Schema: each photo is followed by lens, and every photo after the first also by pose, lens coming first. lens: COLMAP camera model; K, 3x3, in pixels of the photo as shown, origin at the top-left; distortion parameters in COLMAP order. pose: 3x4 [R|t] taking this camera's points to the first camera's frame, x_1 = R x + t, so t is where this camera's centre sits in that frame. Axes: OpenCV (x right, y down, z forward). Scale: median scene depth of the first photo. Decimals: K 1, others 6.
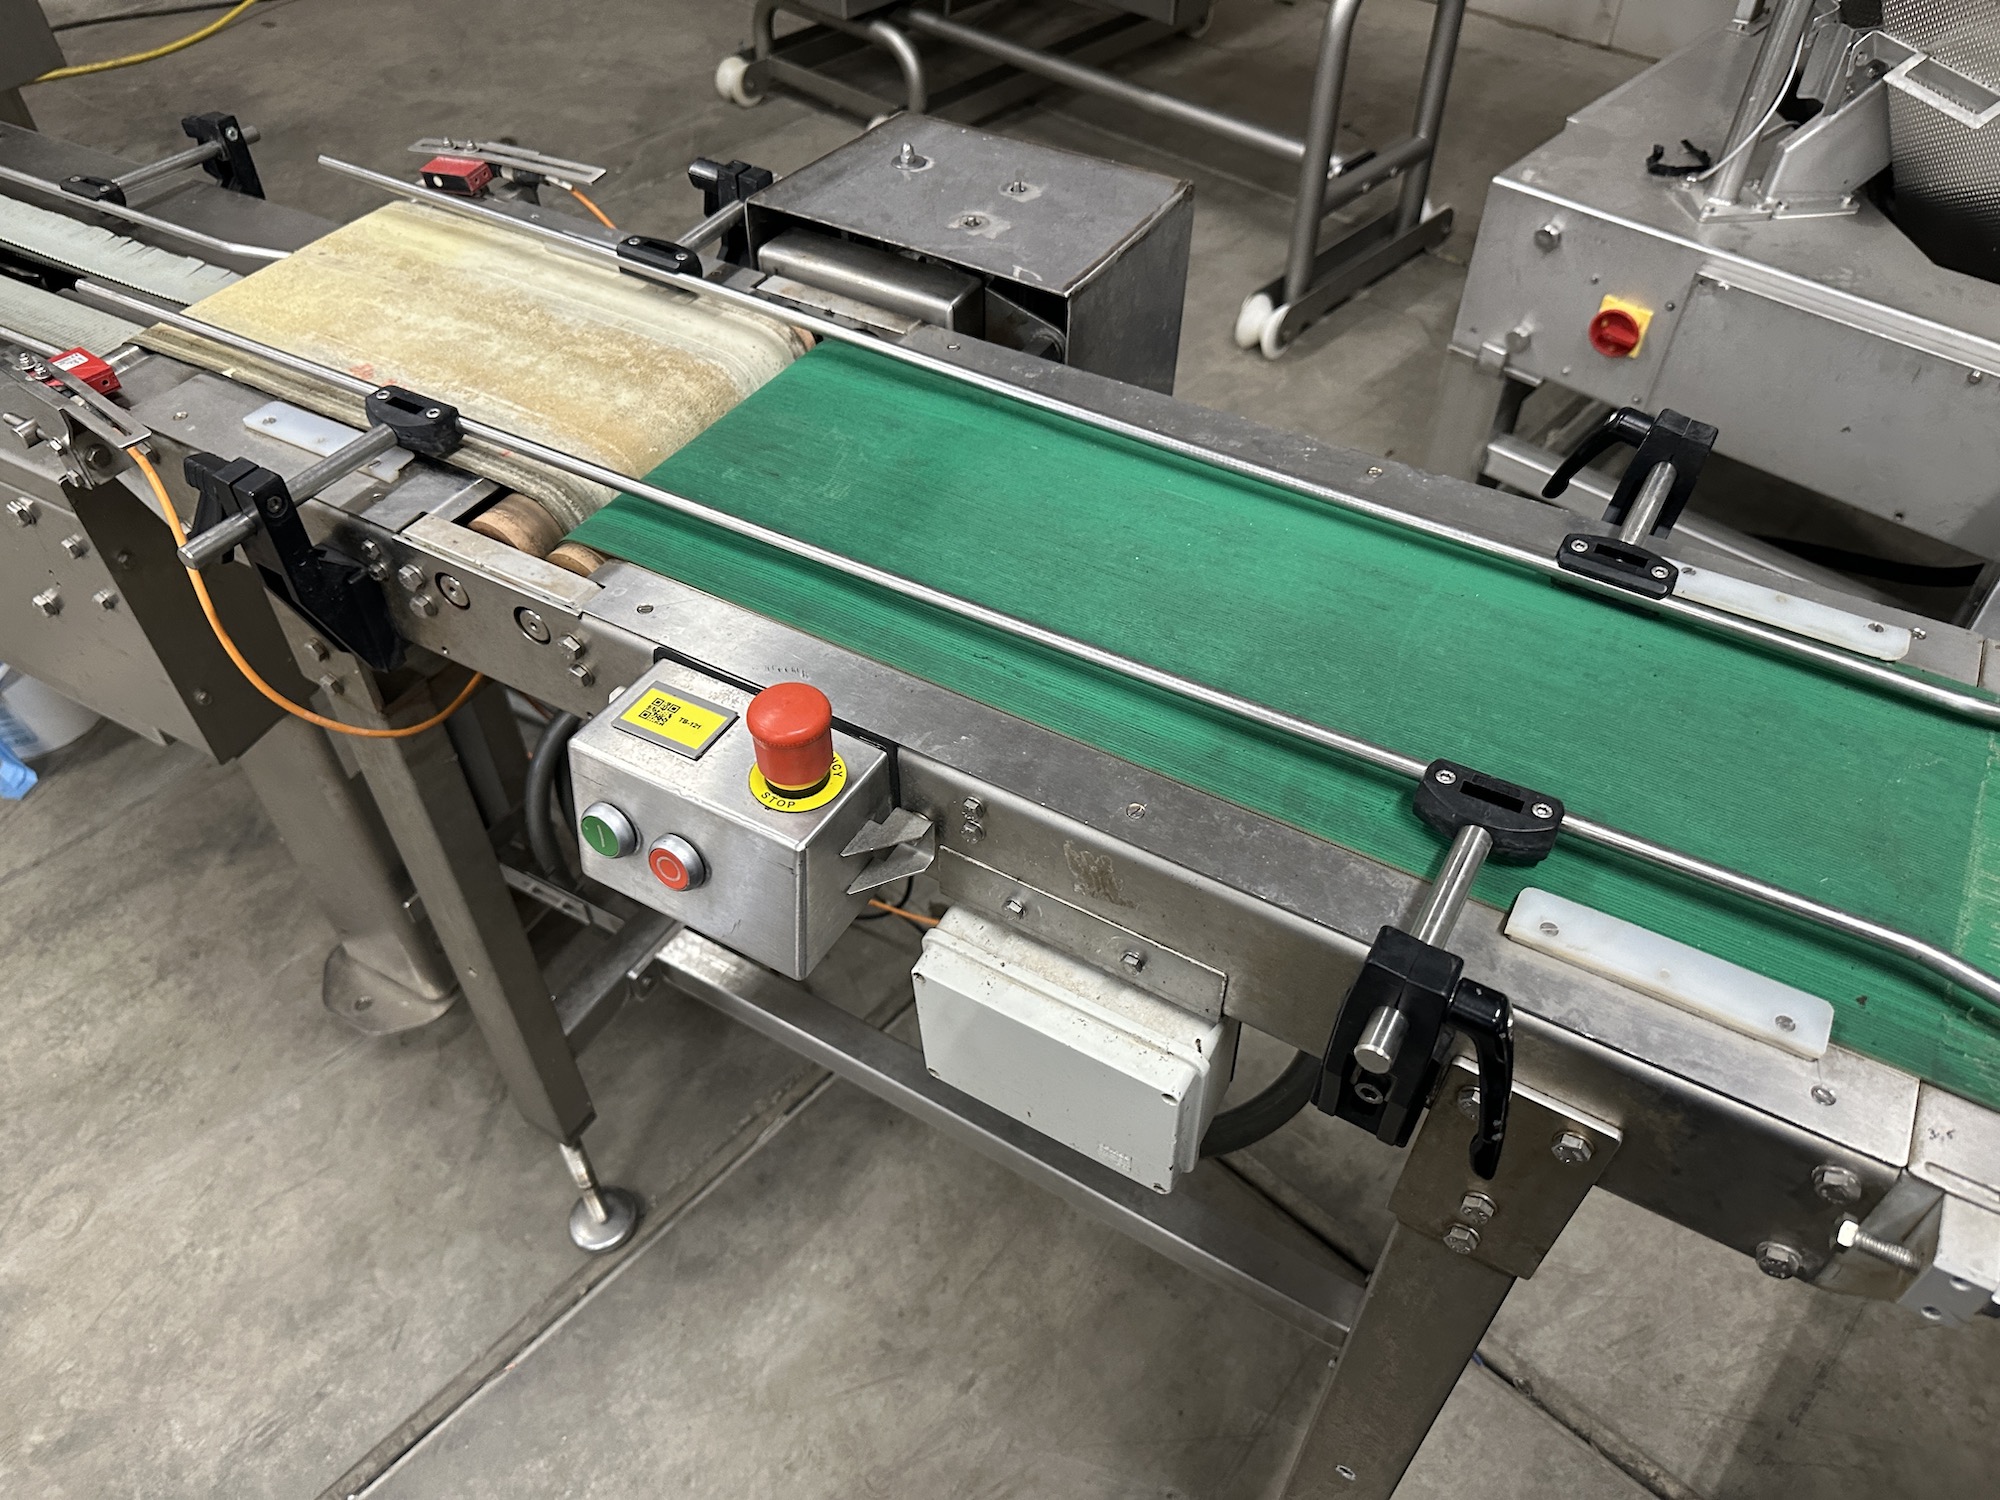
lens RADIAL K [[1460.2, 0, 1000.0], [0, 1460.2, 750.0], [0, 0, 1]] dist [-0.008992, -0.006410]
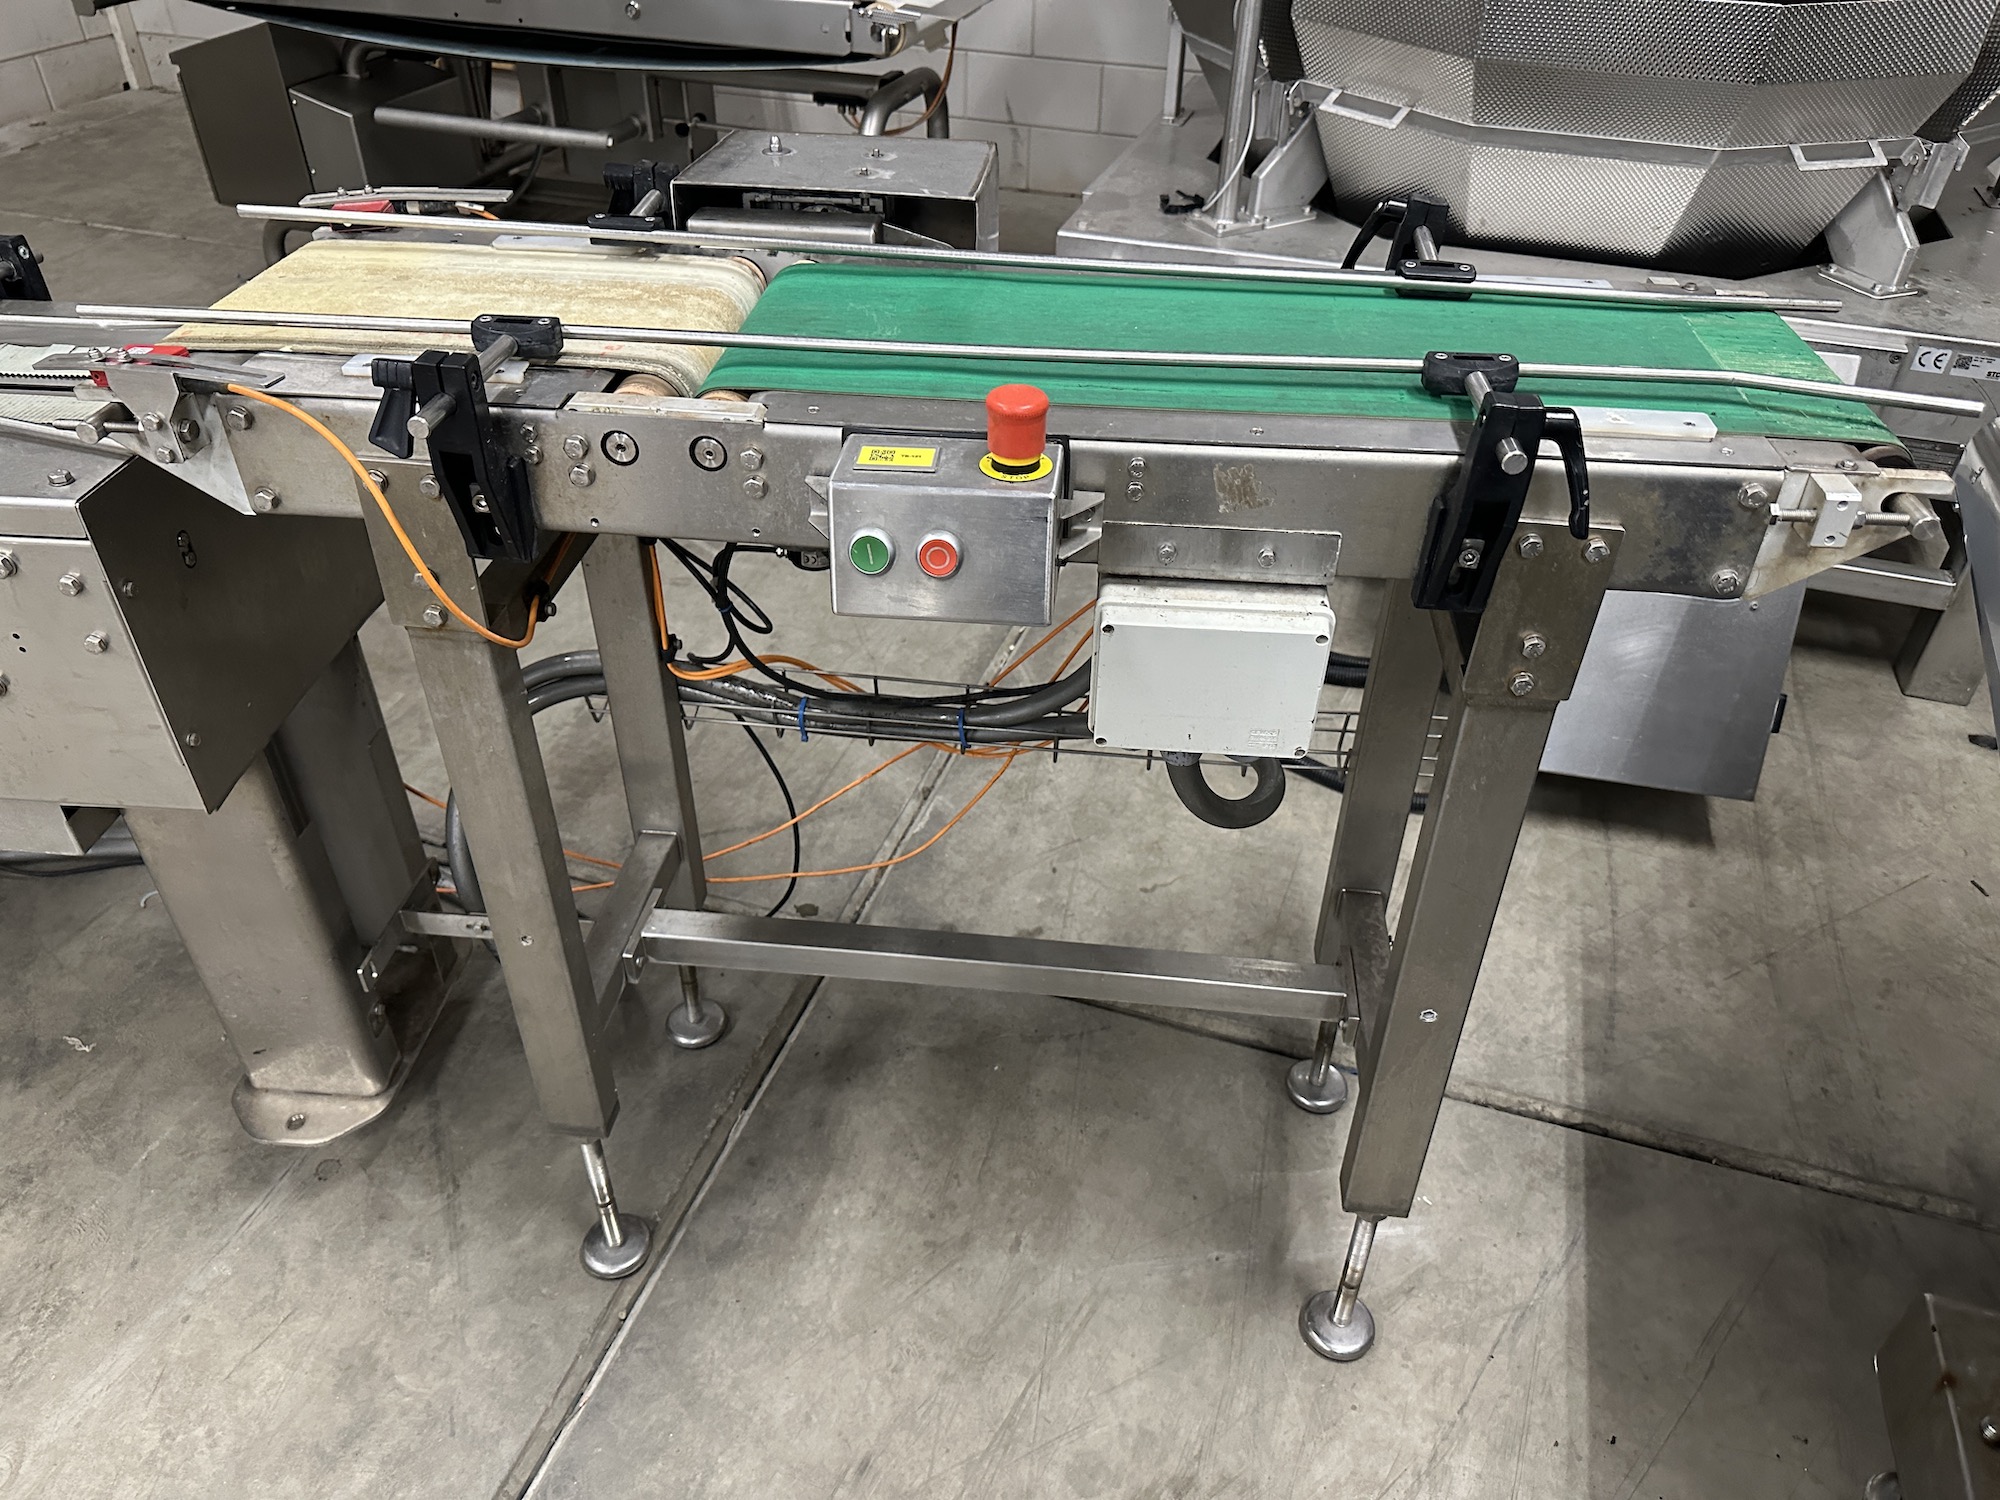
lens RADIAL K [[1432.6, 0, 1037.0], [0, 1432.6, 729.7], [0, 0, 1]] dist [-0.006180, -0.000722]
pose [[0.904372, -0.239020, 0.353525, -0.278702], [0.289201, 0.952456, -0.095861, 0.165431], [-0.313805, 0.188934, 0.930500, -0.070793]]
